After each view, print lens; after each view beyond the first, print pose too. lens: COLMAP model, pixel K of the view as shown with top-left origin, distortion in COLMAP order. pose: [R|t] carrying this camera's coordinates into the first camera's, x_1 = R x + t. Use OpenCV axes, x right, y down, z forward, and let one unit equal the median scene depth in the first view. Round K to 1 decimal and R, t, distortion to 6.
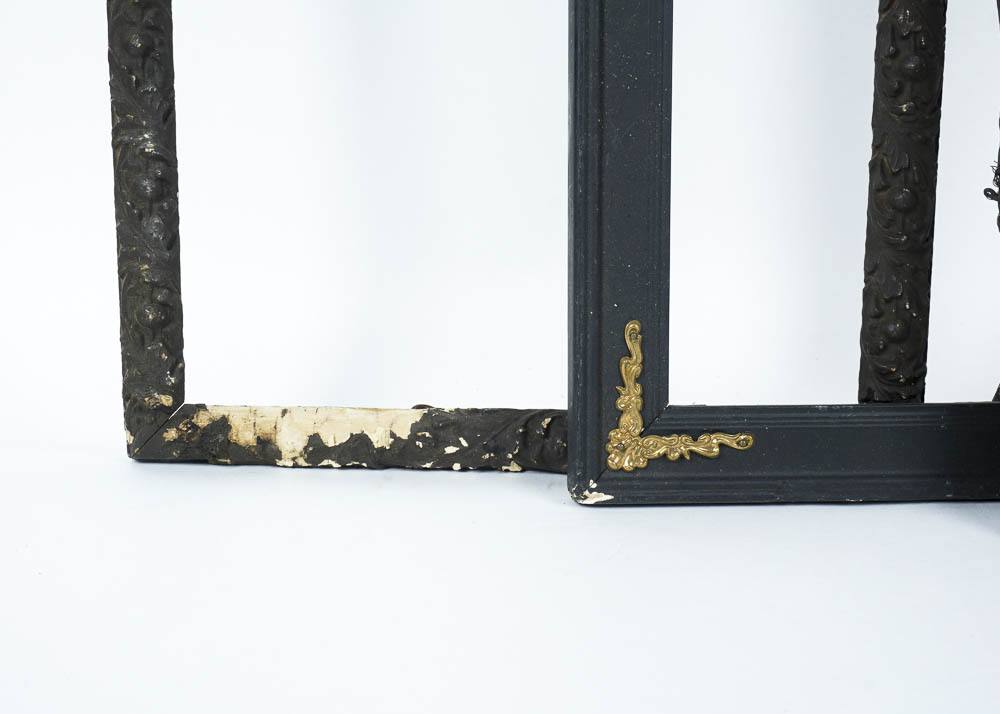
lens RADIAL K [[1526.7, 0, 500.0], [0, 1526.7, 357.0], [0, 0, 1]] dist [0.008262, 0.012803]
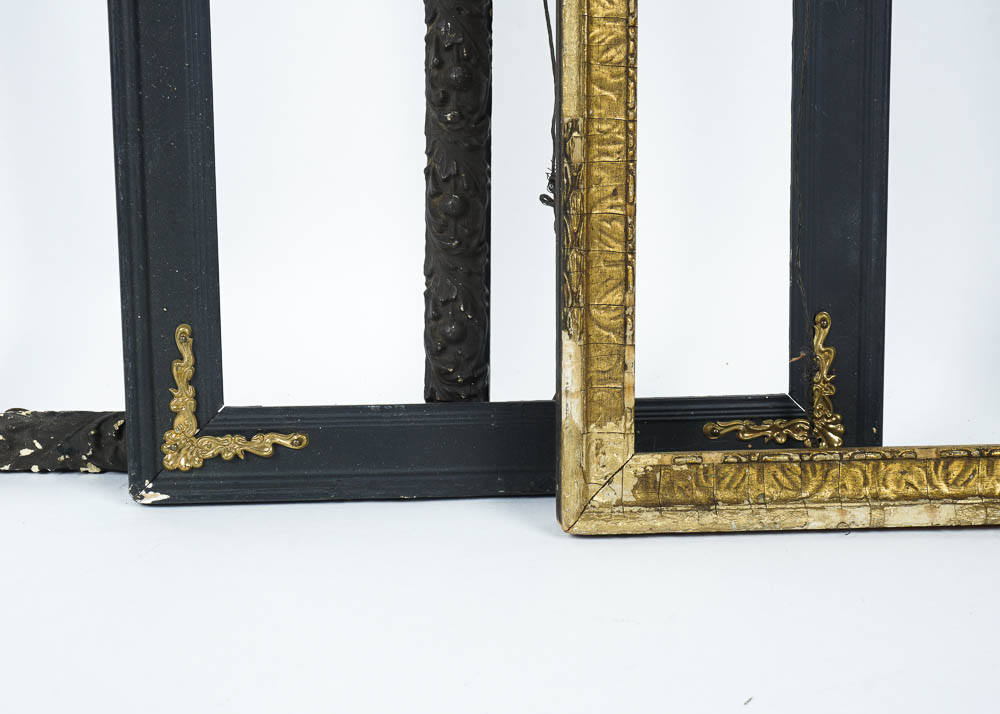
lens RADIAL K [[1526.7, 0, 500.0], [0, 1526.7, 357.0], [0, 0, 1]] dist [0.008262, 0.012803]
pose [[0.999283, -0.007695, 0.037084, 0.257649], [0.007775, 0.999968, -0.002009, 0.001830], [-0.037067, 0.002296, 0.999310, -0.033368]]
